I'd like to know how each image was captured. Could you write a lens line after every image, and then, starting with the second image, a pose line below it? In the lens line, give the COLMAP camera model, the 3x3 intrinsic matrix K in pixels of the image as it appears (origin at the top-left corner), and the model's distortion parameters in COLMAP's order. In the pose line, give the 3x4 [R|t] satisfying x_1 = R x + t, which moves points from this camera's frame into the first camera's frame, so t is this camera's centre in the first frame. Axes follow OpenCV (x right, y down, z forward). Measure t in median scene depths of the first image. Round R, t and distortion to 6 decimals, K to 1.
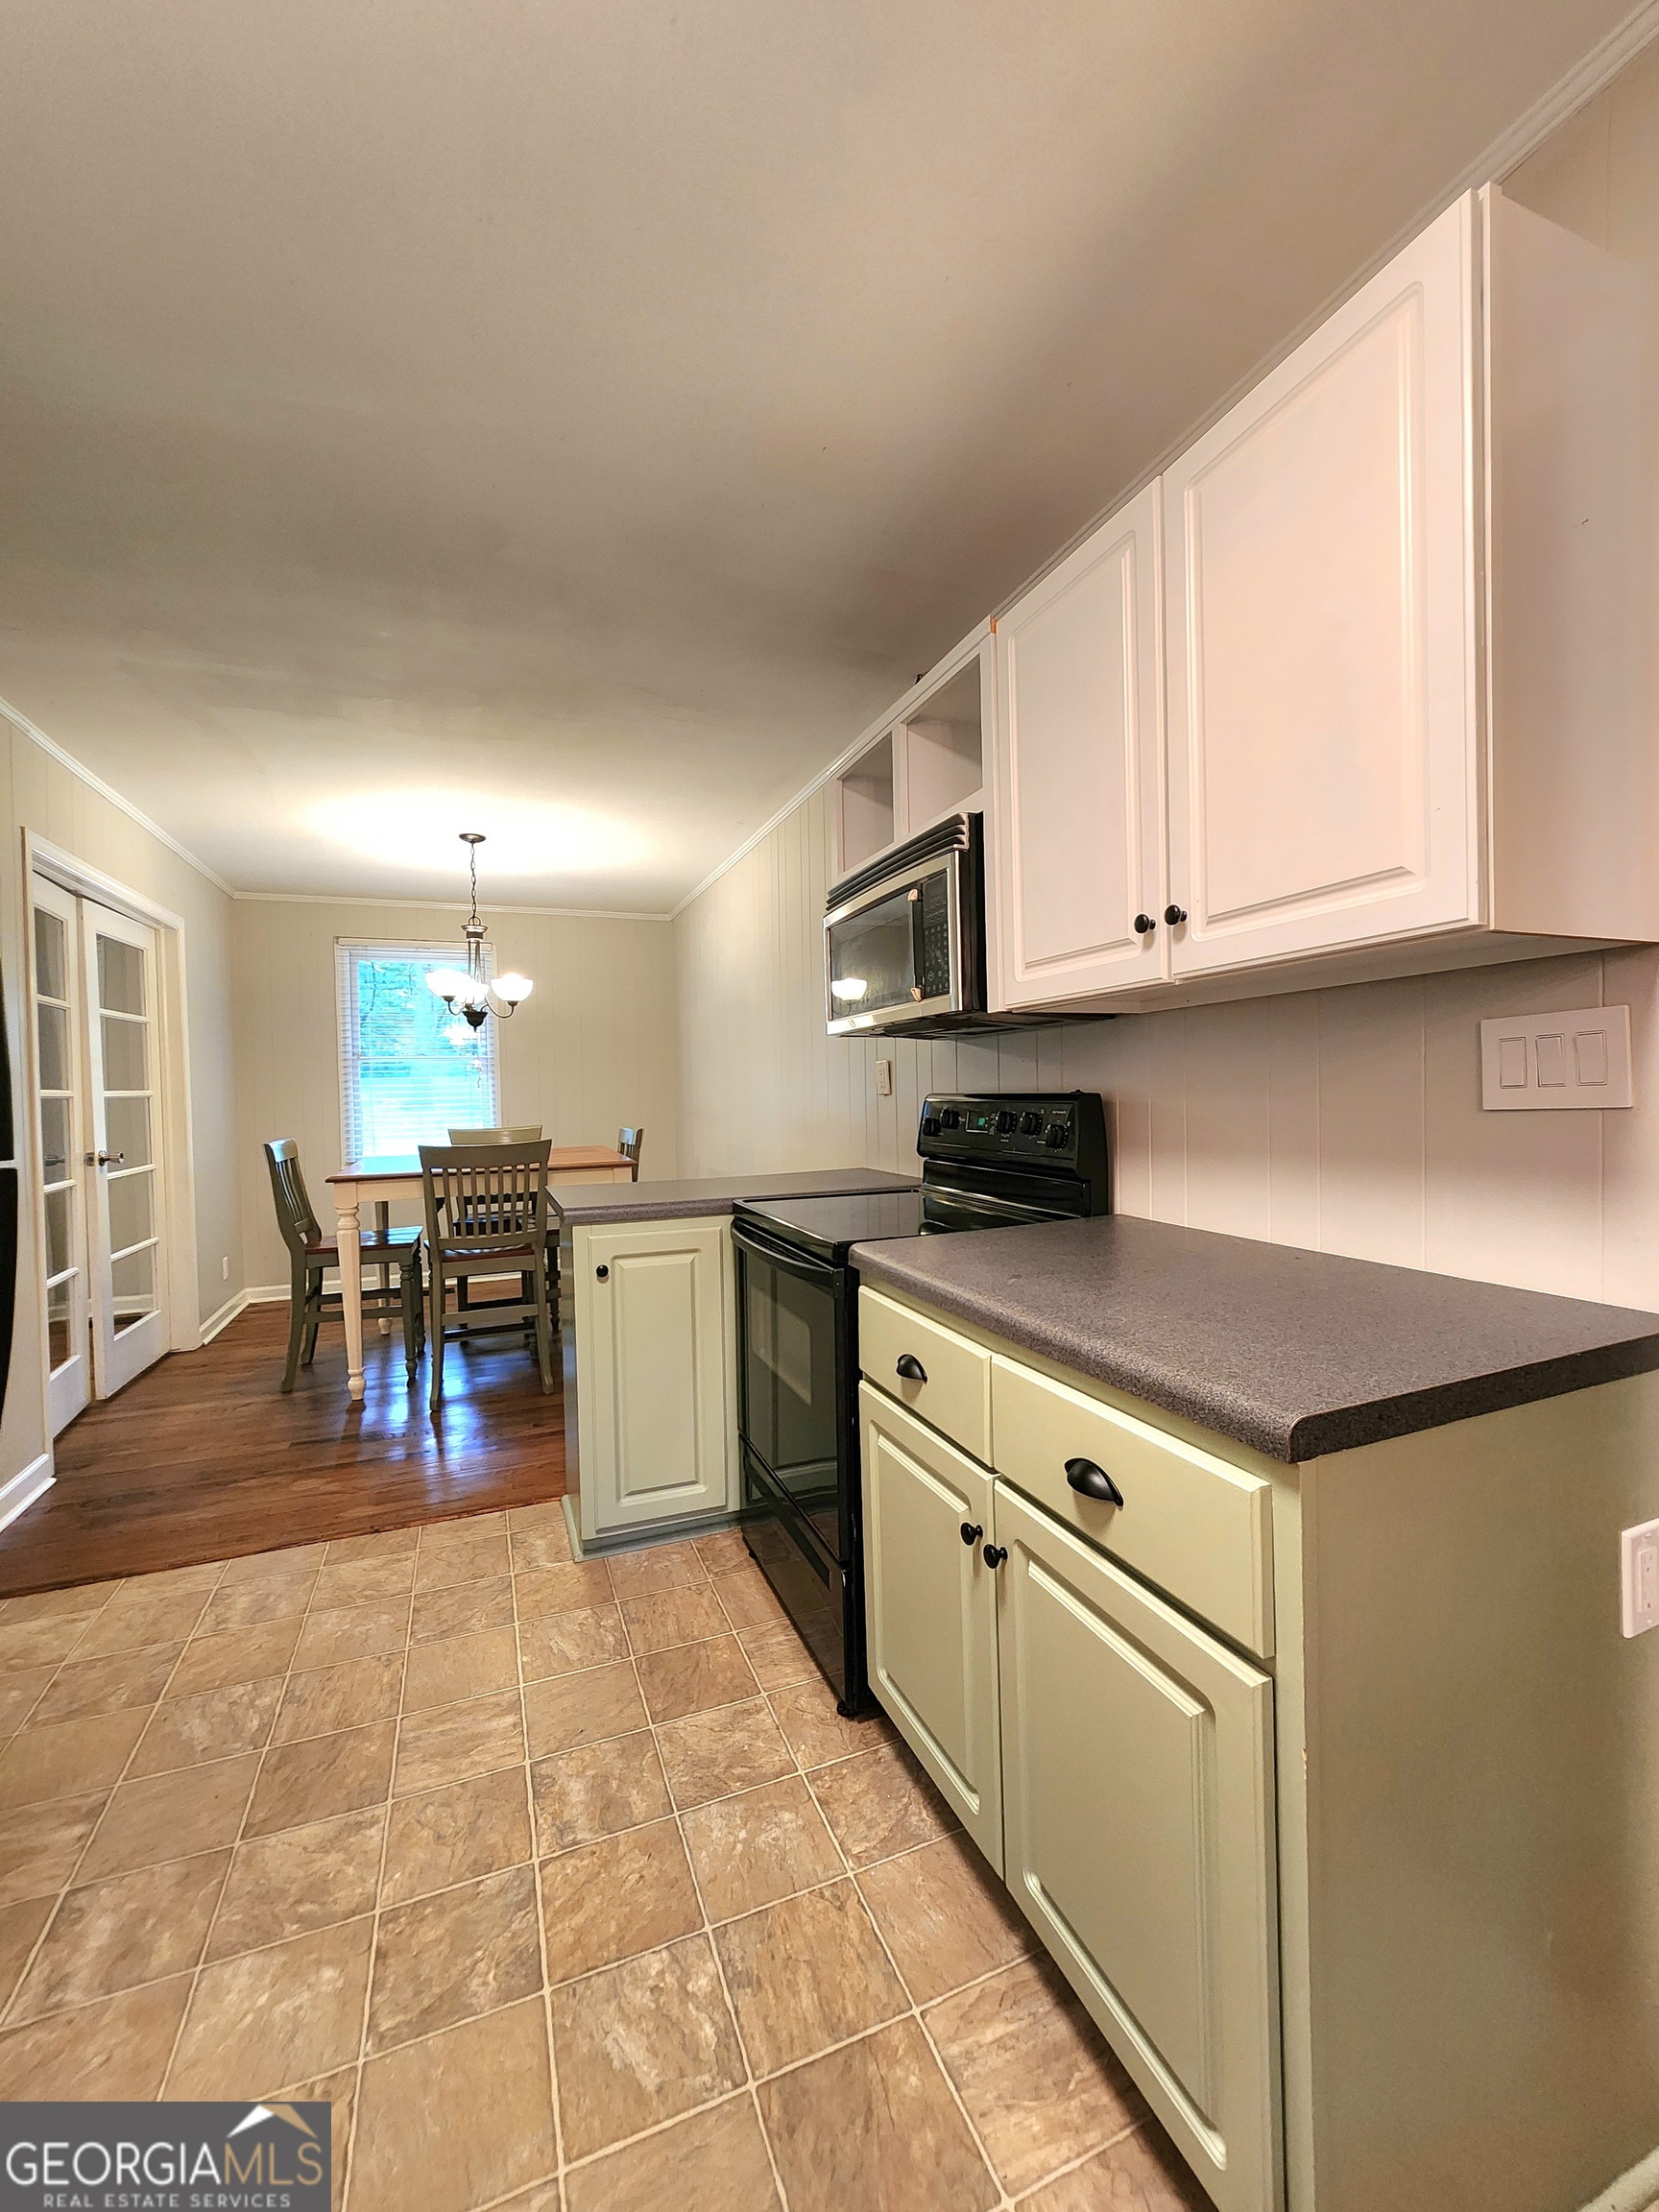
lens RADIAL K [[913.9, 0, 848.7], [0, 913.9, 1101.0], [0, 0, 1]] dist [0.000017, 0.000498]
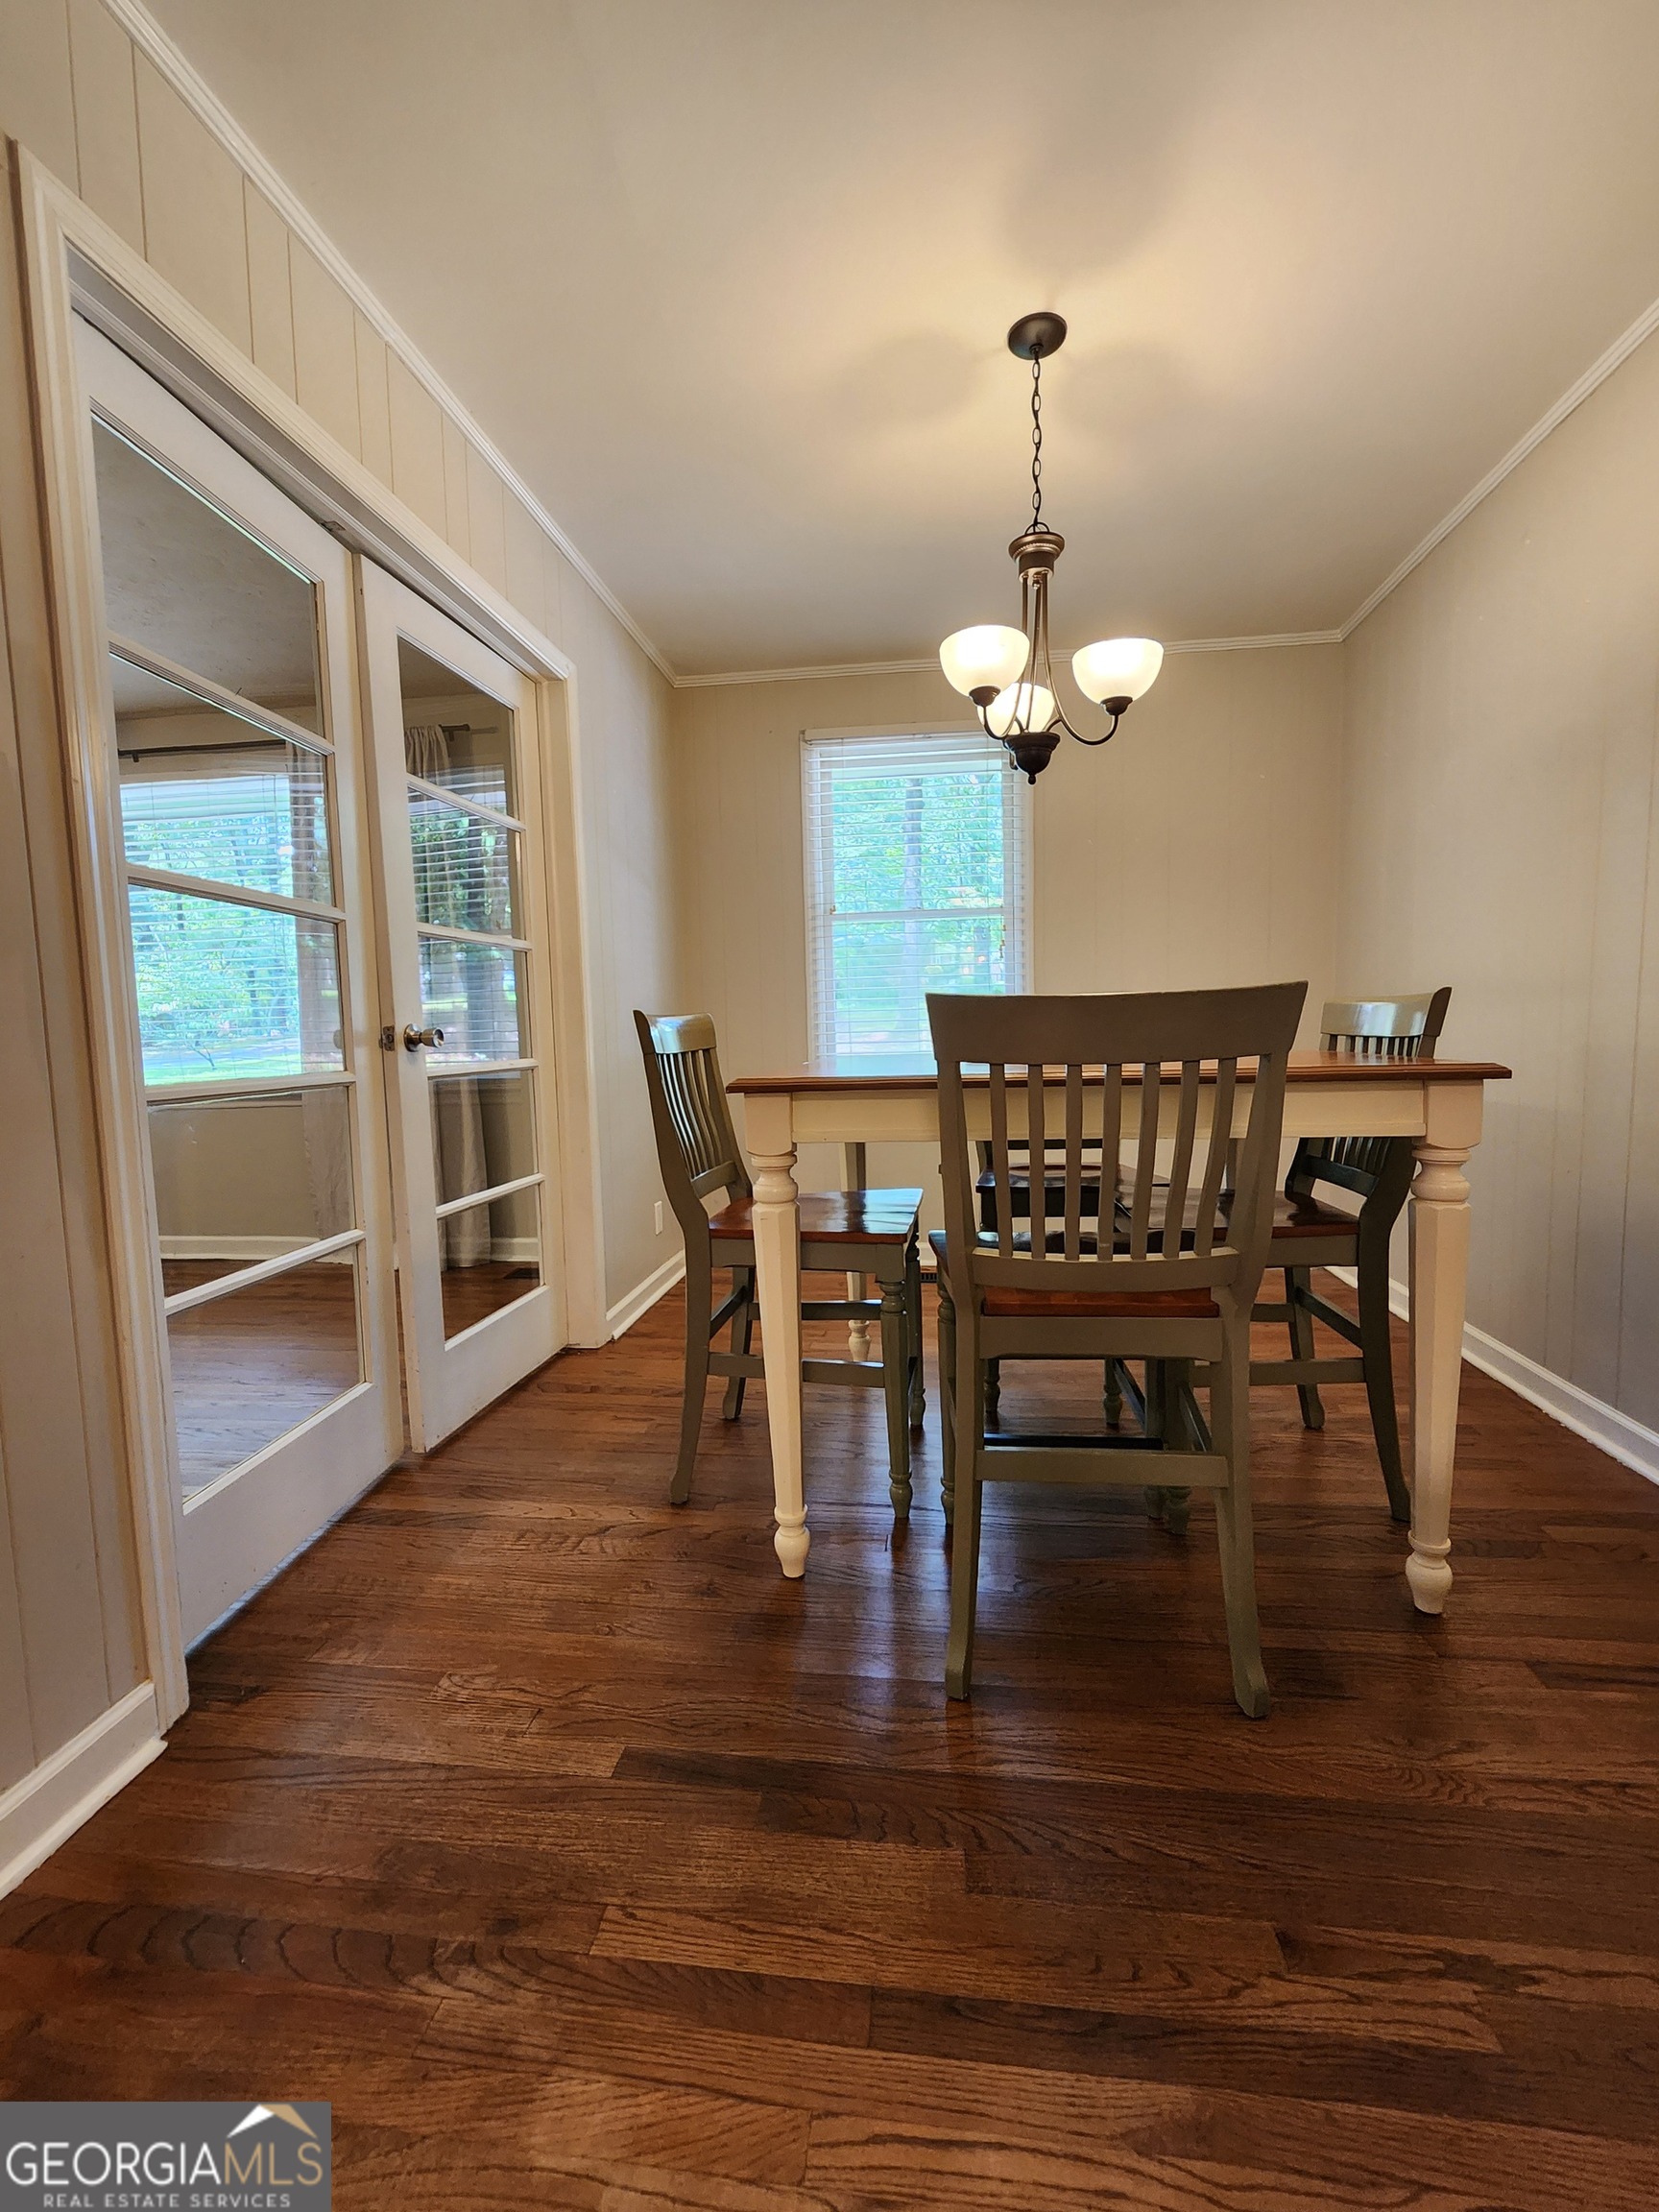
lens RADIAL K [[913.9, 0, 833.0], [0, 913.9, 1104.0], [0, 0, 1]] dist [0.000017, 0.000498]
pose [[0.869467, 0.039372, -0.492420, -0.306197], [-0.003794, 0.997322, 0.073043, 0.060361], [0.493977, -0.061640, 0.867287, 0.630328]]
